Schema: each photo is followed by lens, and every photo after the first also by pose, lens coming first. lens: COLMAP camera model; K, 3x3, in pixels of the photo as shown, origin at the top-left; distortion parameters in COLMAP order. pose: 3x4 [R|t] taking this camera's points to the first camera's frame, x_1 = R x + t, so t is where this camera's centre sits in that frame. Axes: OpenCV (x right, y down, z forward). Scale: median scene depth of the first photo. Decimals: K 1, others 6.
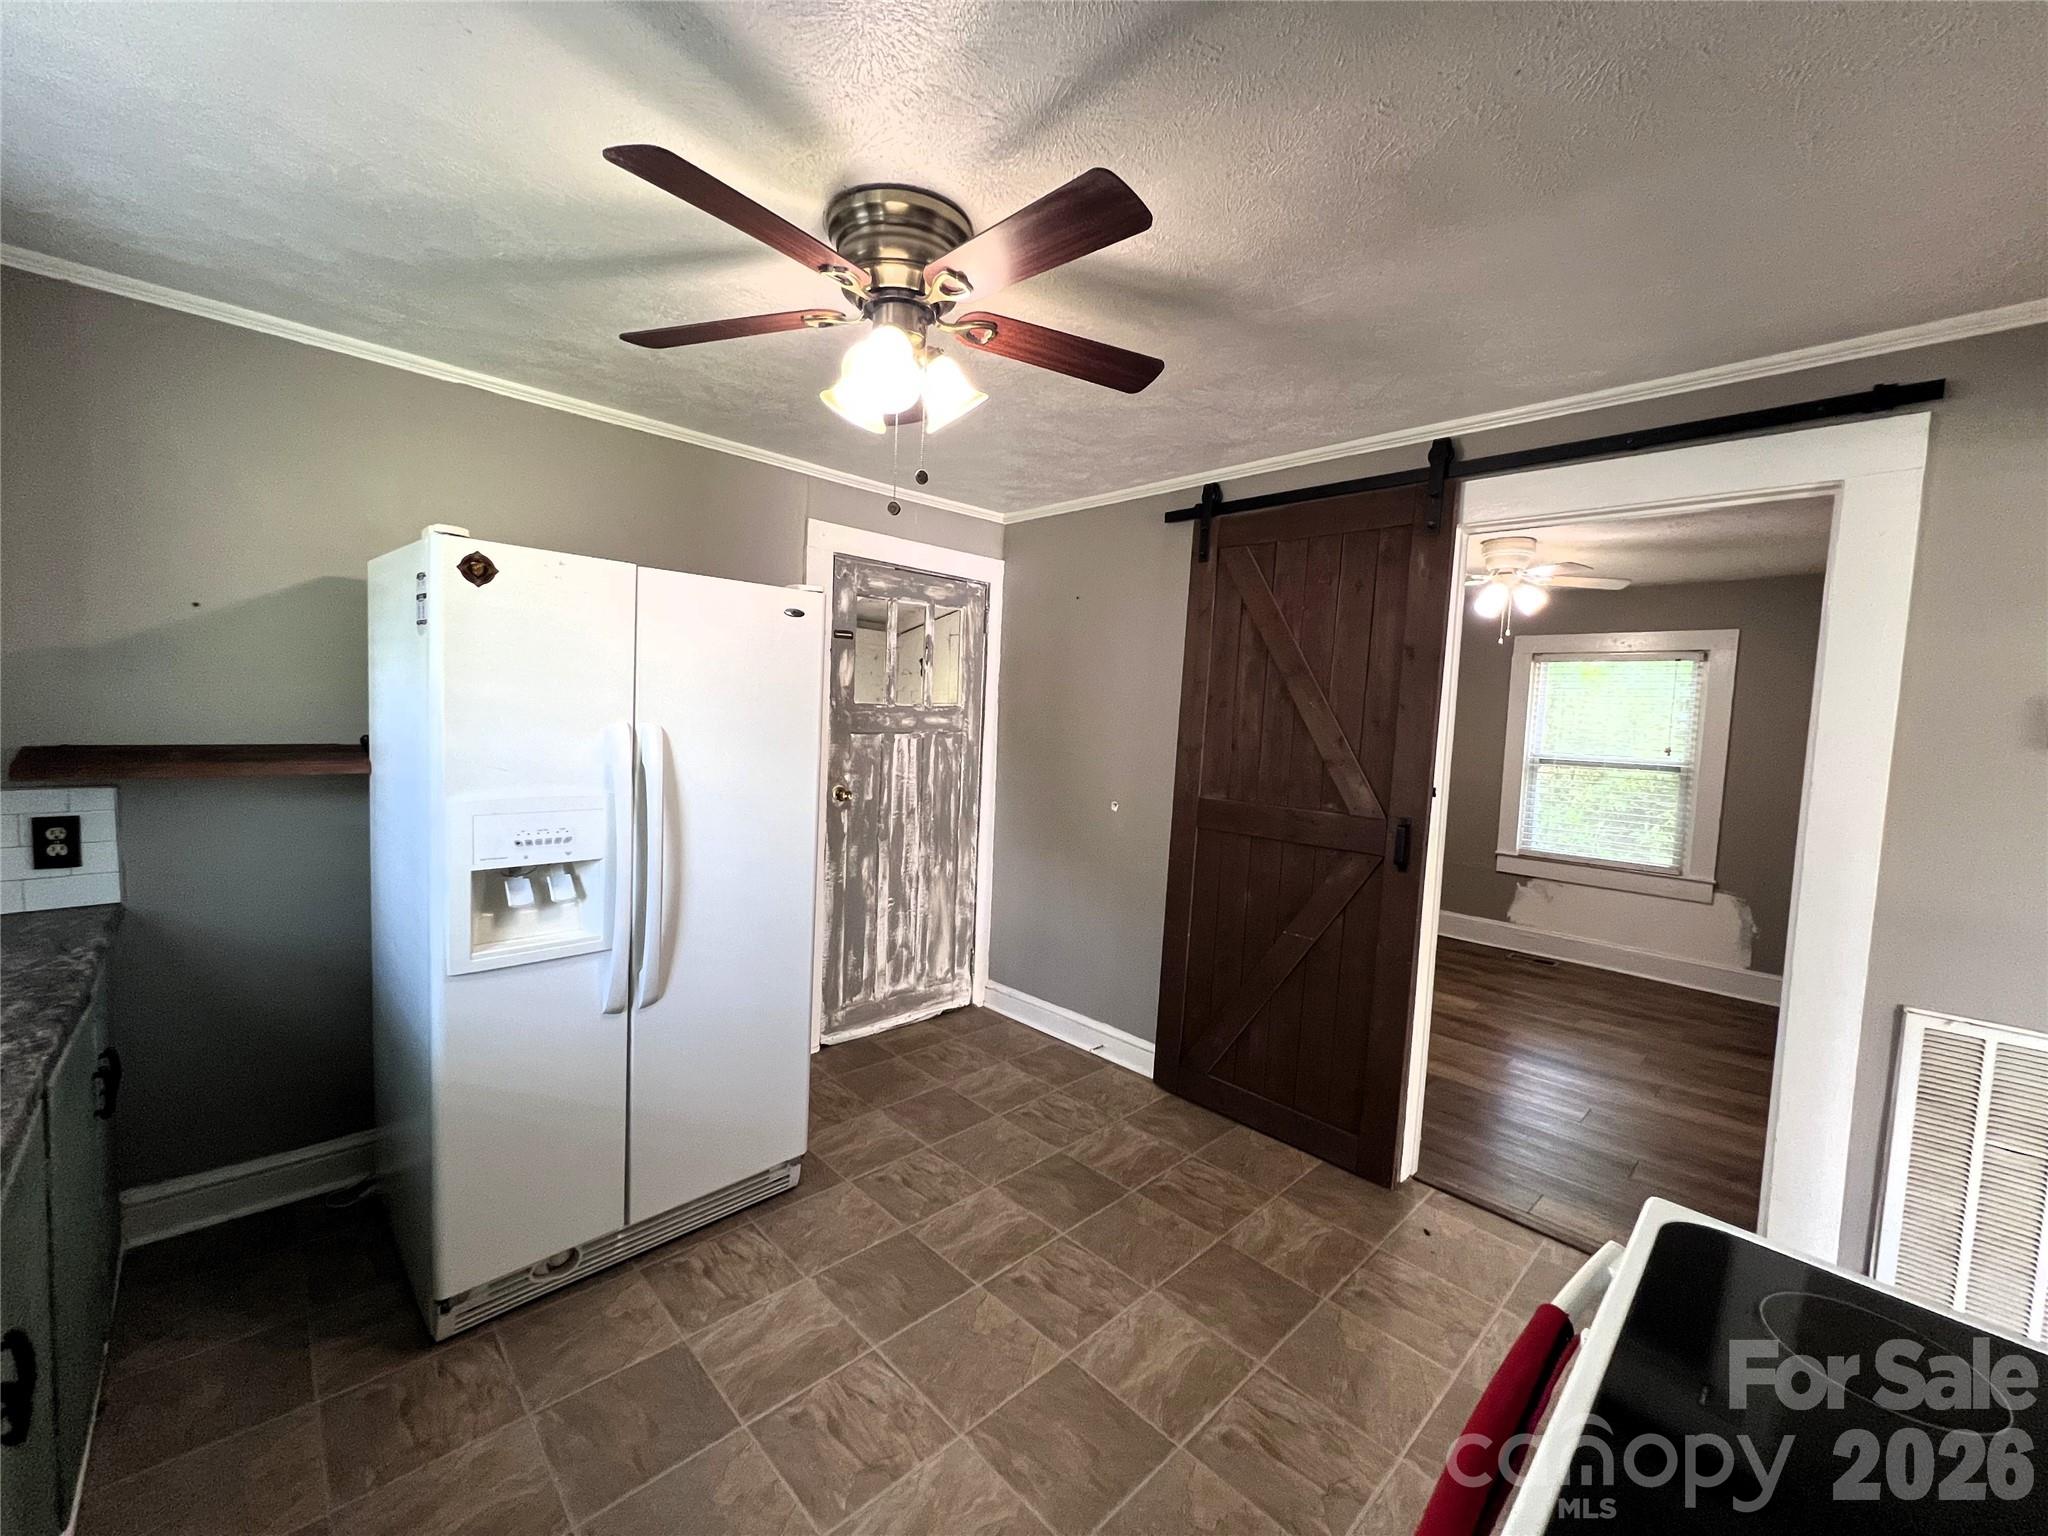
lens RADIAL K [[823.4, 0, 1021.6], [0, 823.4, 768.0], [0, 0, 1]] dist [-0.000883, 0.000184]
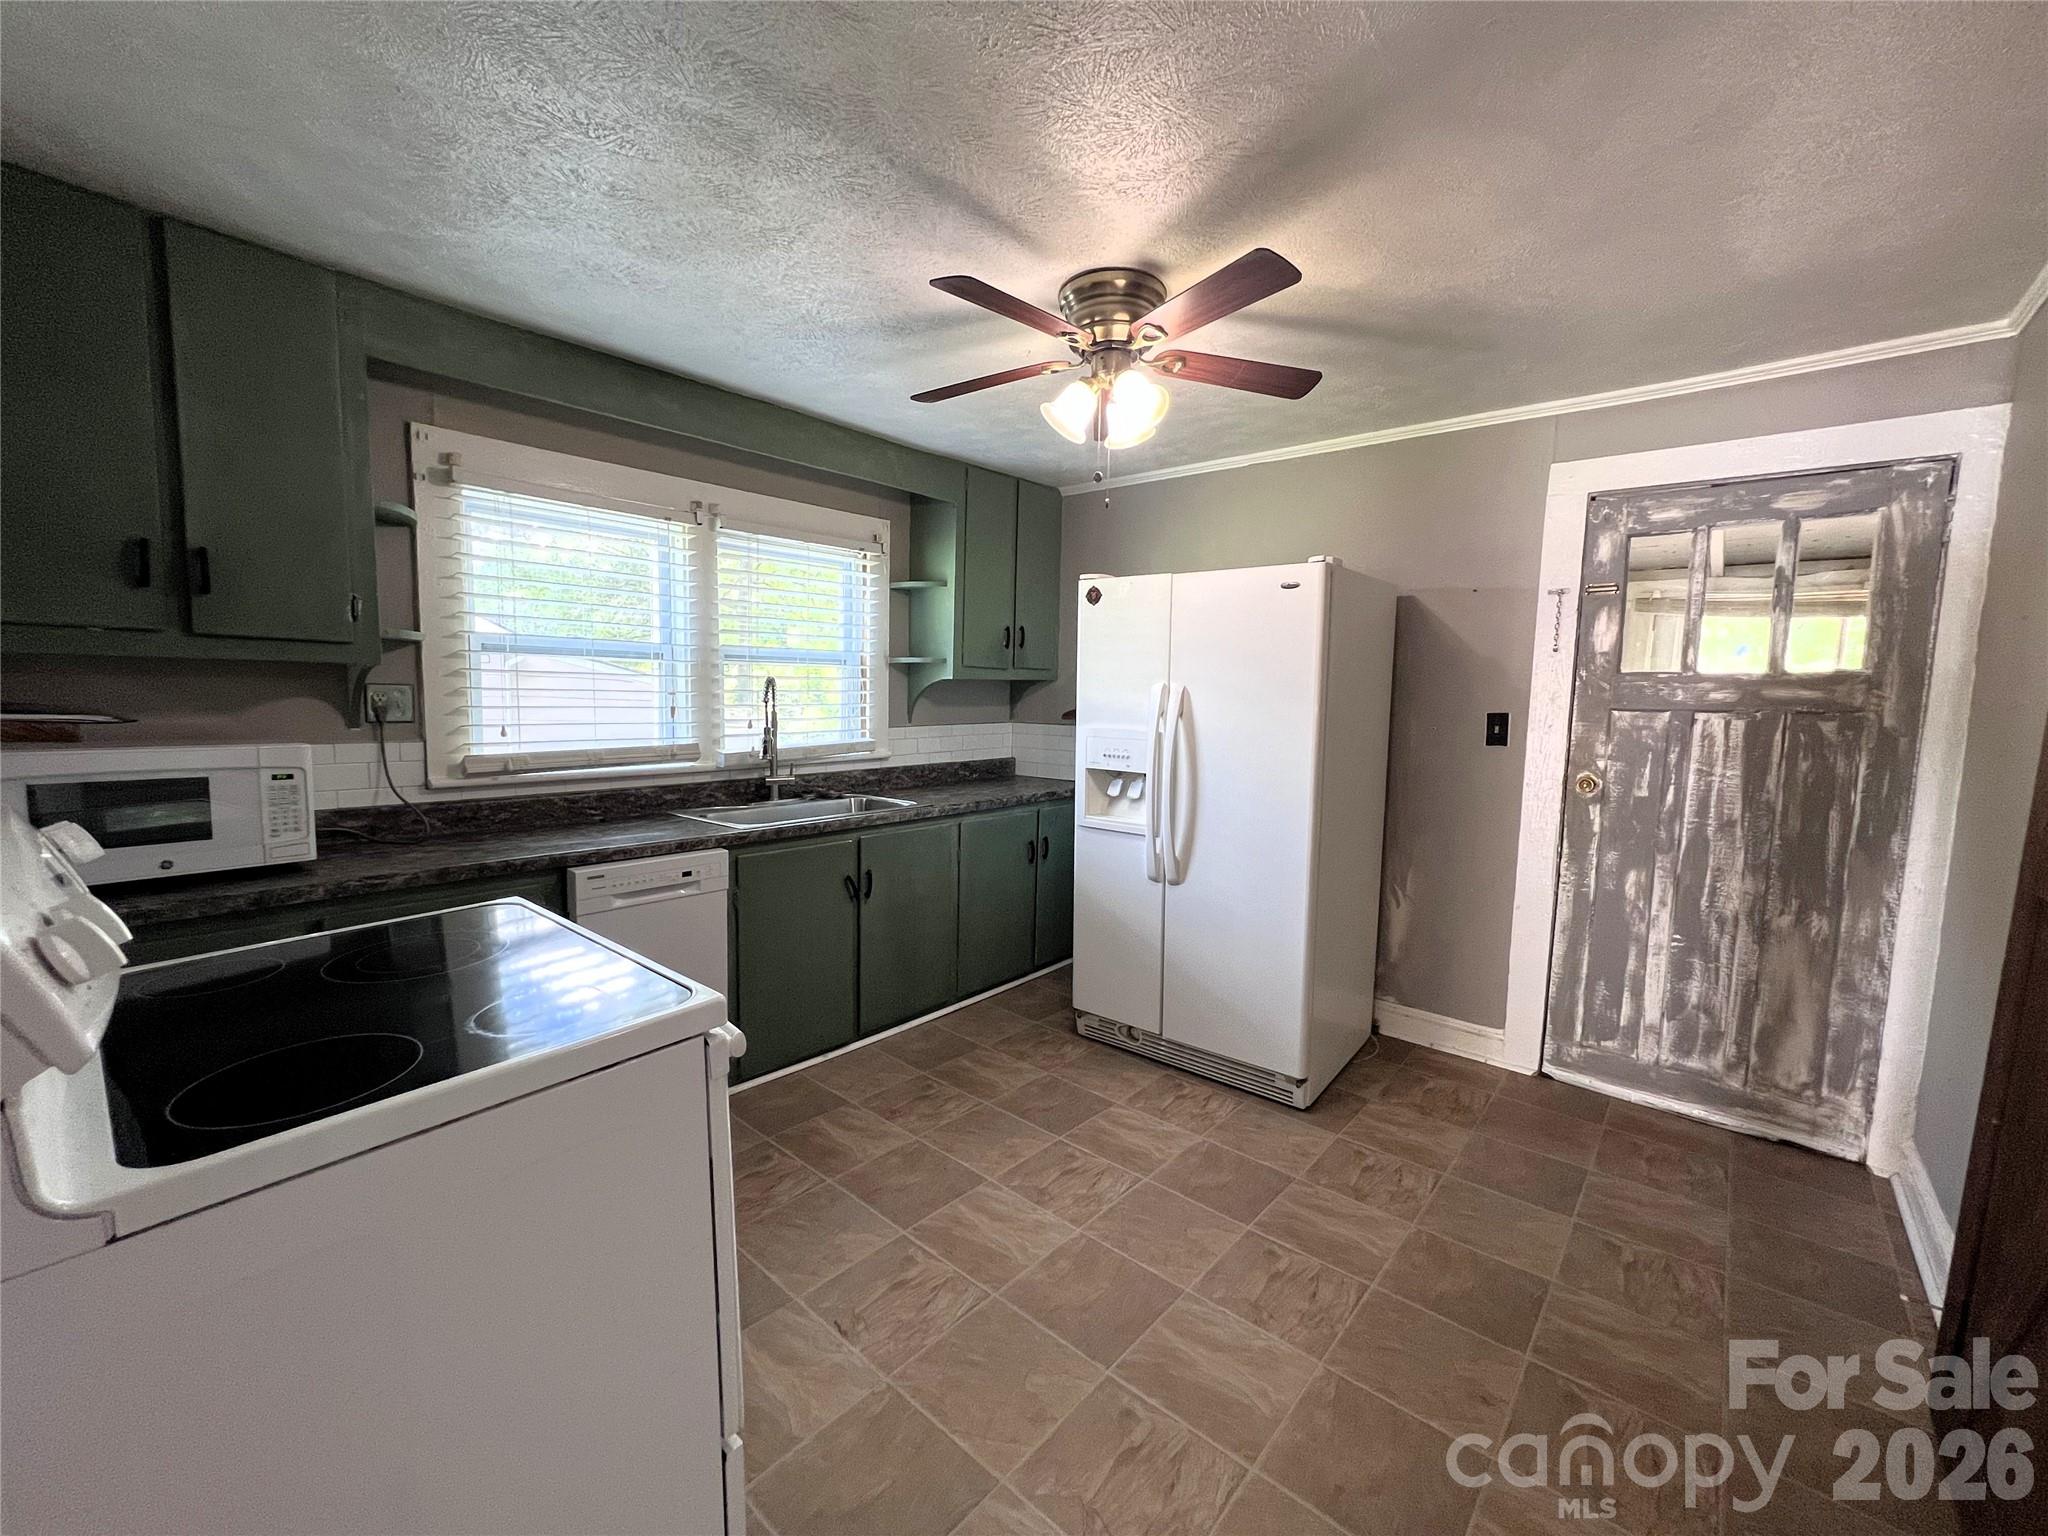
lens RADIAL K [[818.7, 0, 1026.0], [0, 818.7, 767.6], [0, 0, 1]] dist [0.001722, -0.000028]
pose [[0.093937, 0.055281, -0.994042, 0.523138], [-0.089068, 0.994920, 0.046913, 0.026579], [0.991586, 0.084131, 0.098384, 0.343697]]
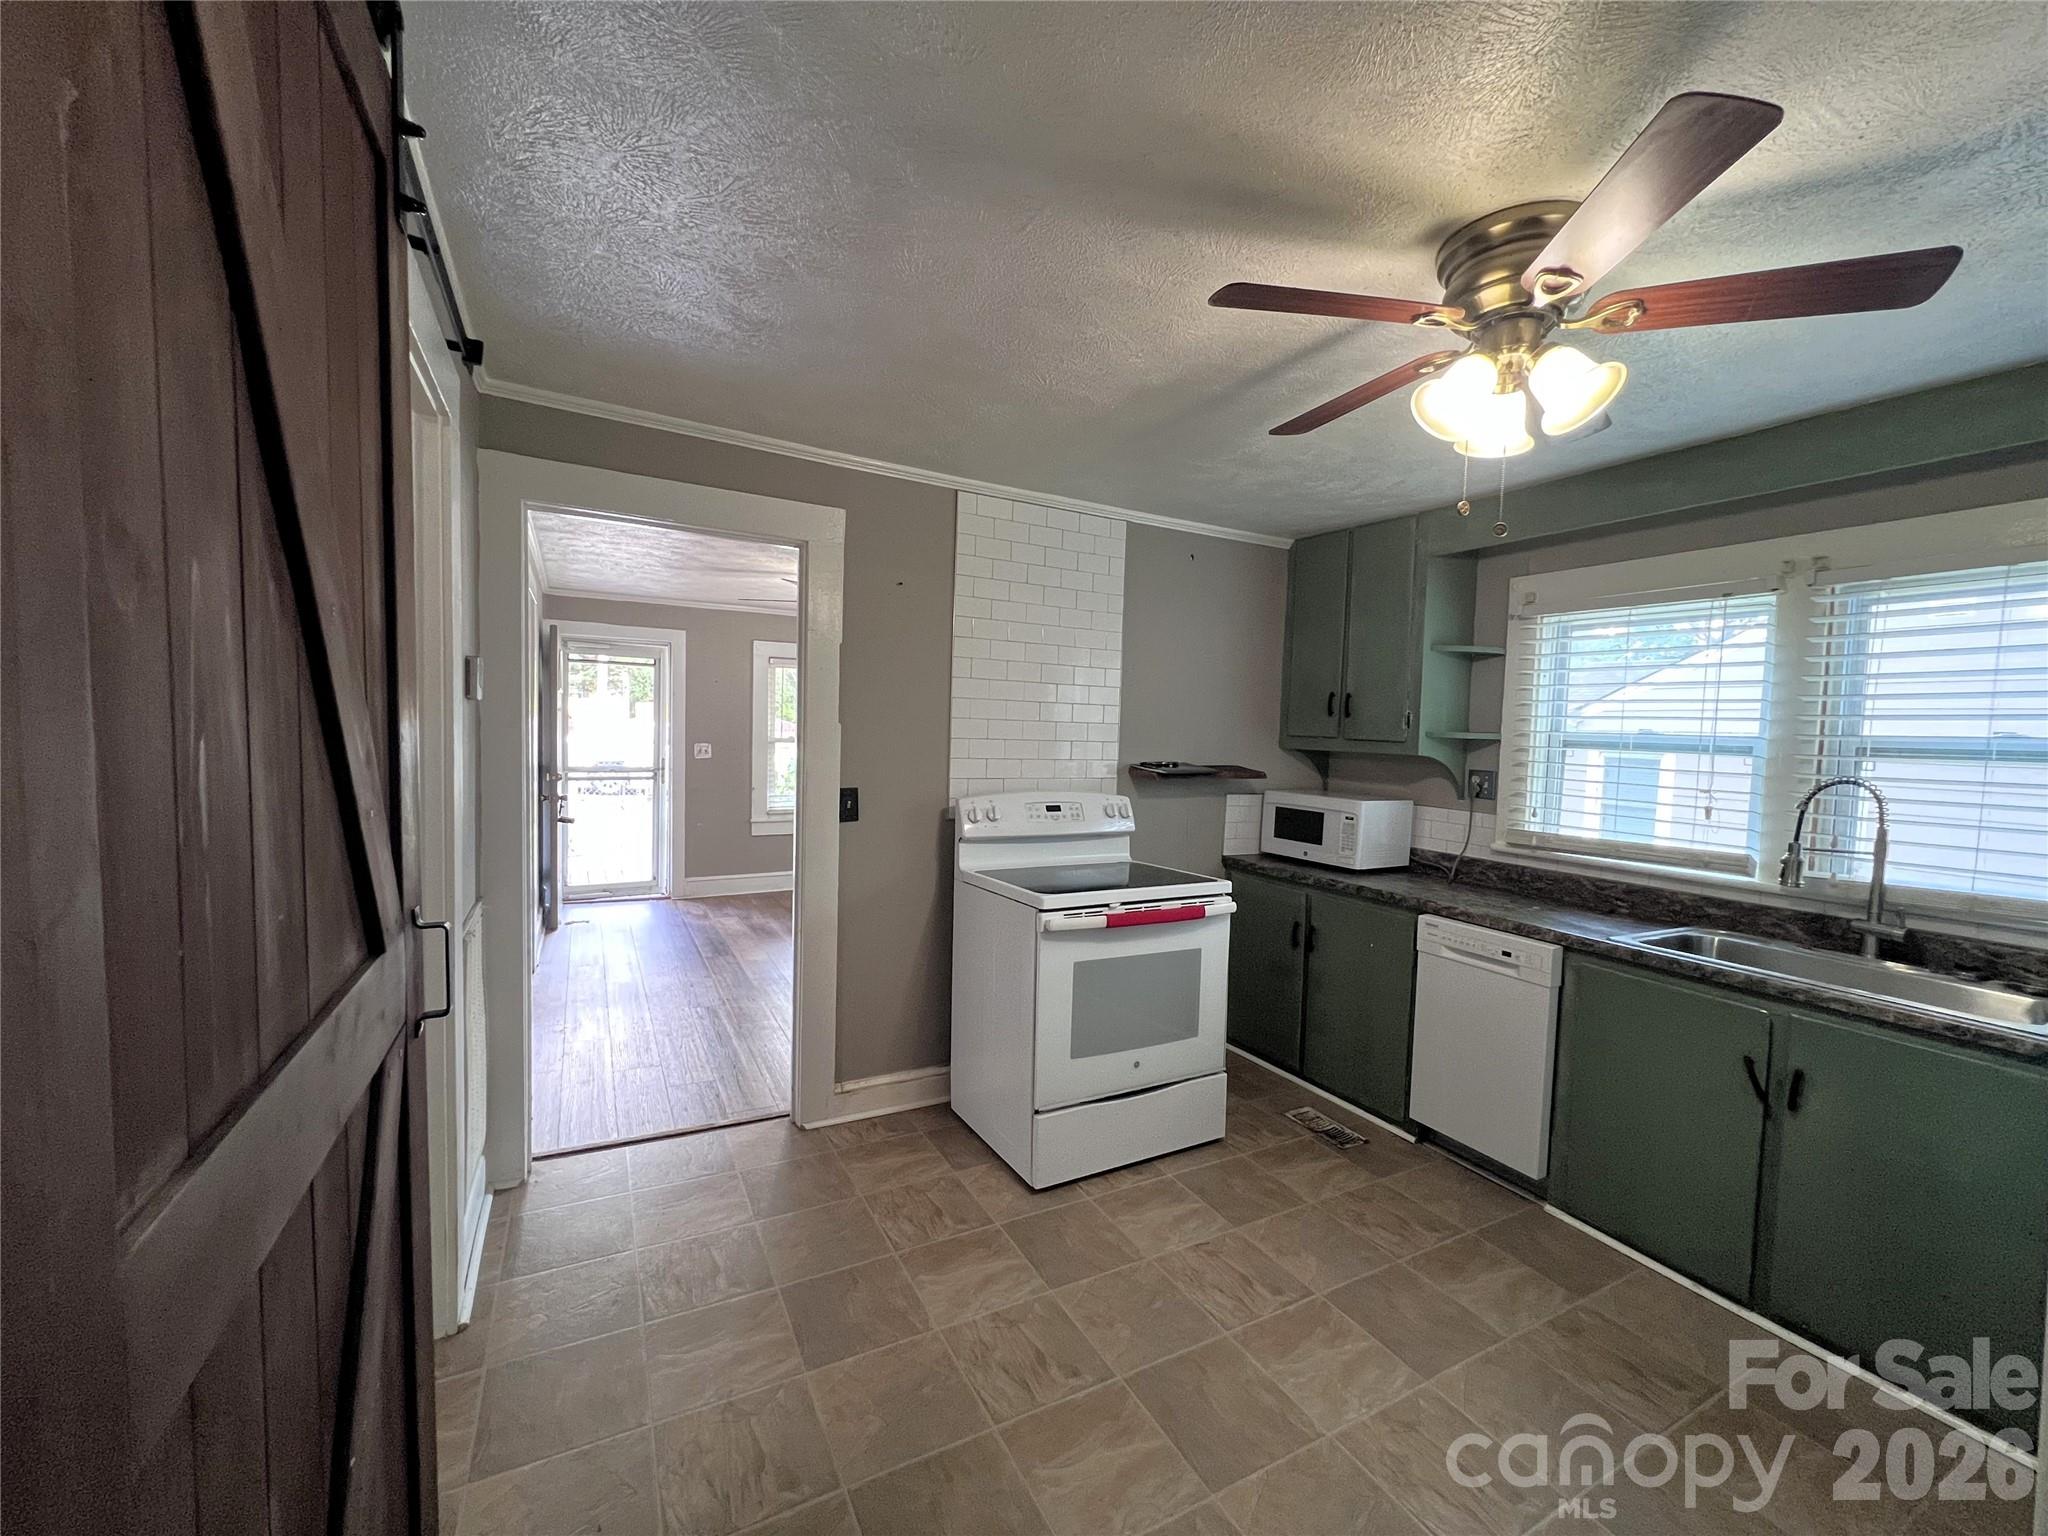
lens RADIAL K [[818.7, 0, 1028.1], [0, 818.7, 775.2], [0, 0, 1]] dist [0.001722, -0.000028]
pose [[-0.958792, -0.090450, 0.269326, -0.079127], [-0.055777, 0.989447, 0.133729, -0.074977], [-0.278580, 0.113196, -0.953719, 1.066222]]
